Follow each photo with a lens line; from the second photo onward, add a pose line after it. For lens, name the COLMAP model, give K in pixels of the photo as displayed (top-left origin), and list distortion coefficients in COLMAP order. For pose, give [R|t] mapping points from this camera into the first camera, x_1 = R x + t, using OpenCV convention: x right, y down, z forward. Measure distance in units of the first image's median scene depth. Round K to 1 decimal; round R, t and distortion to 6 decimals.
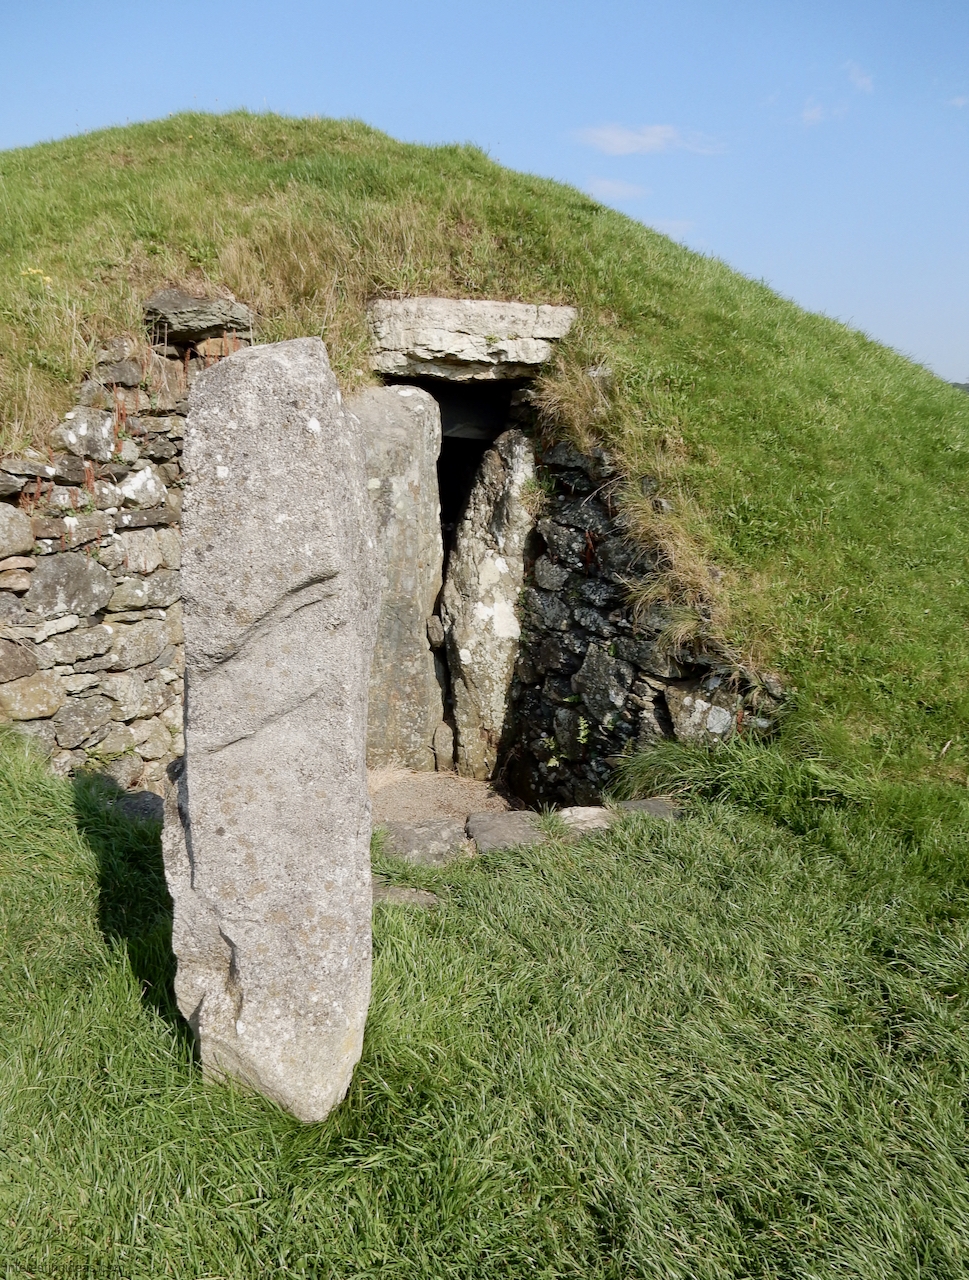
lens RADIAL K [[956.2, 0, 461.4], [0, 956.2, 675.2], [0, 0, 1]] dist [-0.029094, 0.003466]
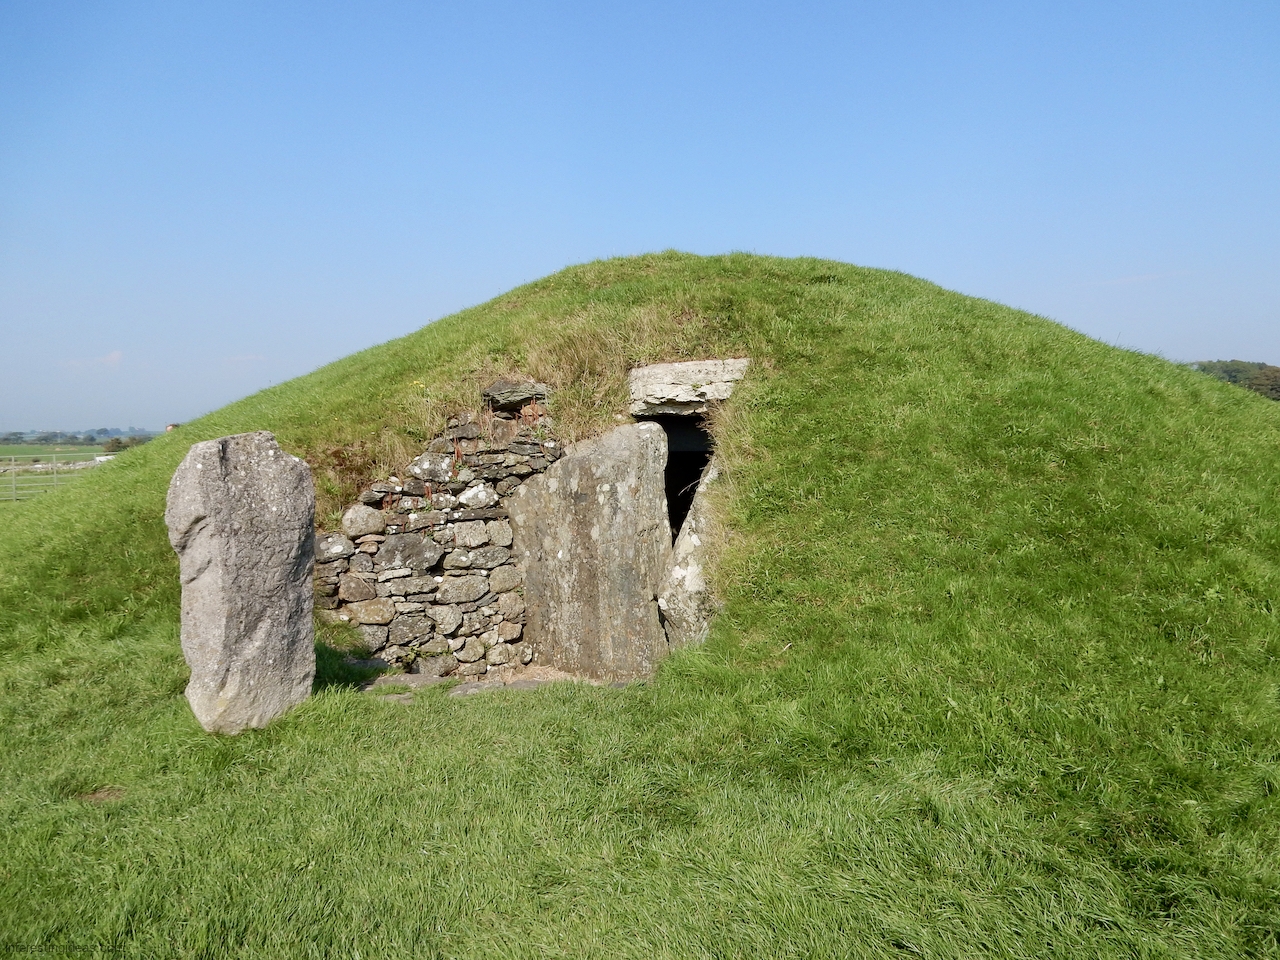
lens RADIAL K [[891.4, 0, 630.9], [0, 891.4, 482.2], [0, 0, 1]] dist [-0.007504, 0.016017]
pose [[0.861208, -0.054341, -0.505339, 0.674788], [-0.055653, 0.978207, -0.200035, 0.074682], [0.505196, 0.200395, 0.839416, -0.177947]]
